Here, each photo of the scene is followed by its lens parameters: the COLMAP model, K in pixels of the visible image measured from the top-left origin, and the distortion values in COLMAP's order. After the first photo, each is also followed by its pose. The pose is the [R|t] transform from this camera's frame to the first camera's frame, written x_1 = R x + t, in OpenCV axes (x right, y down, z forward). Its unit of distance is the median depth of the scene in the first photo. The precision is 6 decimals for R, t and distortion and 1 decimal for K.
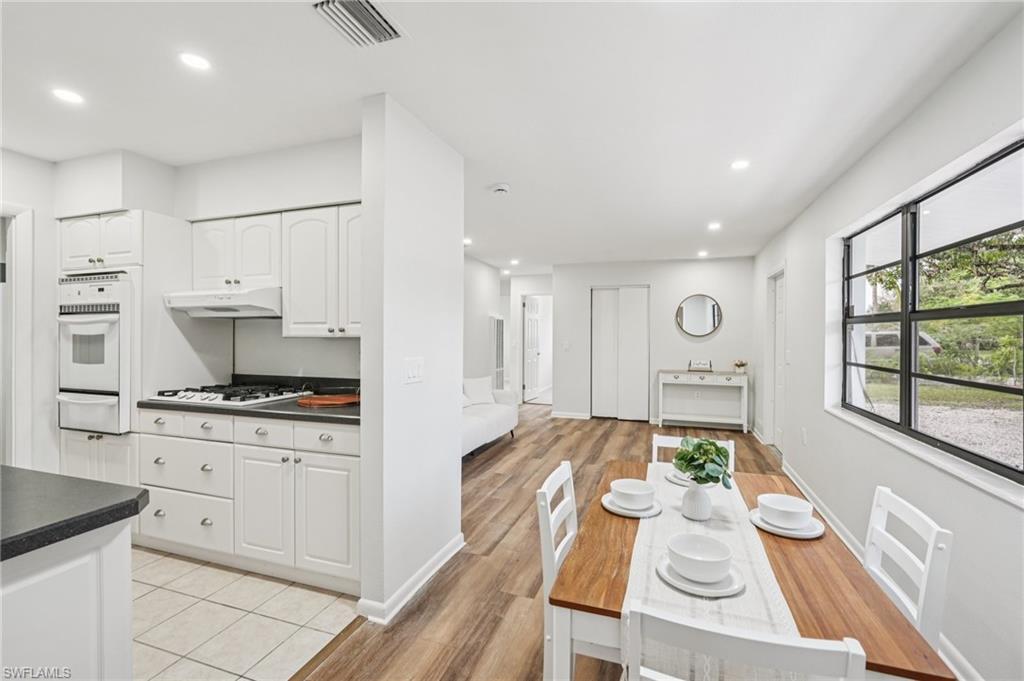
lens RADIAL K [[449.6, 0, 507.4], [0, 449.6, 334.4], [0, 0, 1]] dist [-0.013977, 0.006163]
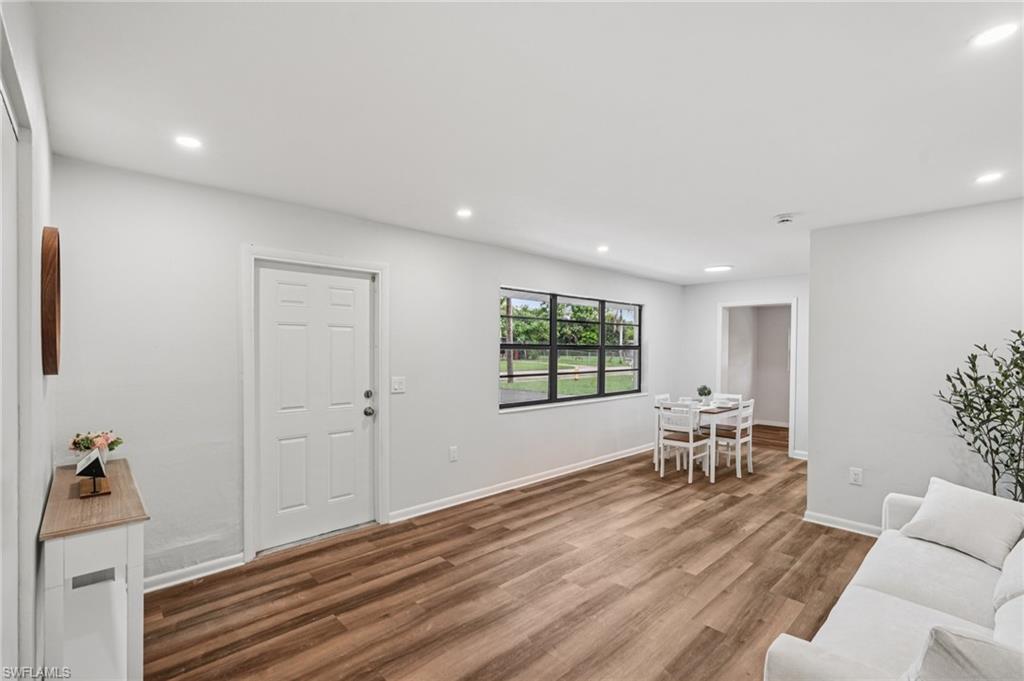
lens RADIAL K [[449.6, 0, 519.0], [0, 449.6, 354.2], [0, 0, 1]] dist [-0.013977, 0.006163]
pose [[-0.894345, -0.017136, 0.447049, 0.034838], [-0.009273, 0.999762, 0.019771, -0.018755], [-0.447281, 0.013537, -0.894291, 1.187439]]
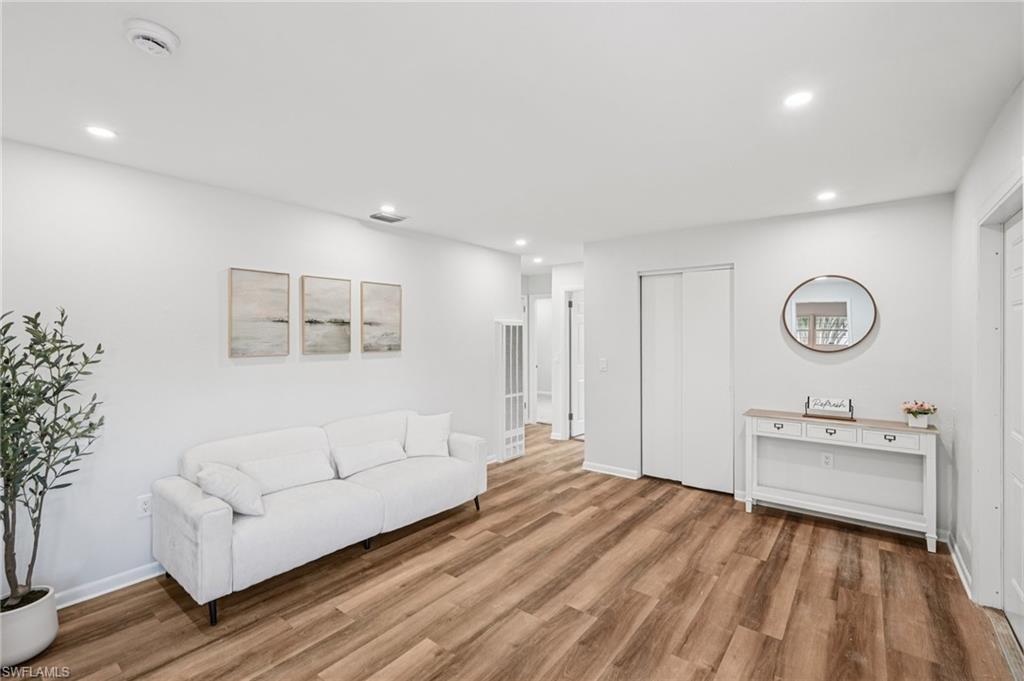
lens RADIAL K [[449.6, 0, 509.8], [0, 449.6, 335.8], [0, 0, 1]] dist [-0.013977, 0.006163]
pose [[0.948242, -0.005697, -0.317496, 0.247384], [0.004403, 0.999979, -0.004795, -0.016045], [0.317517, 0.003149, 0.948247, 0.384648]]
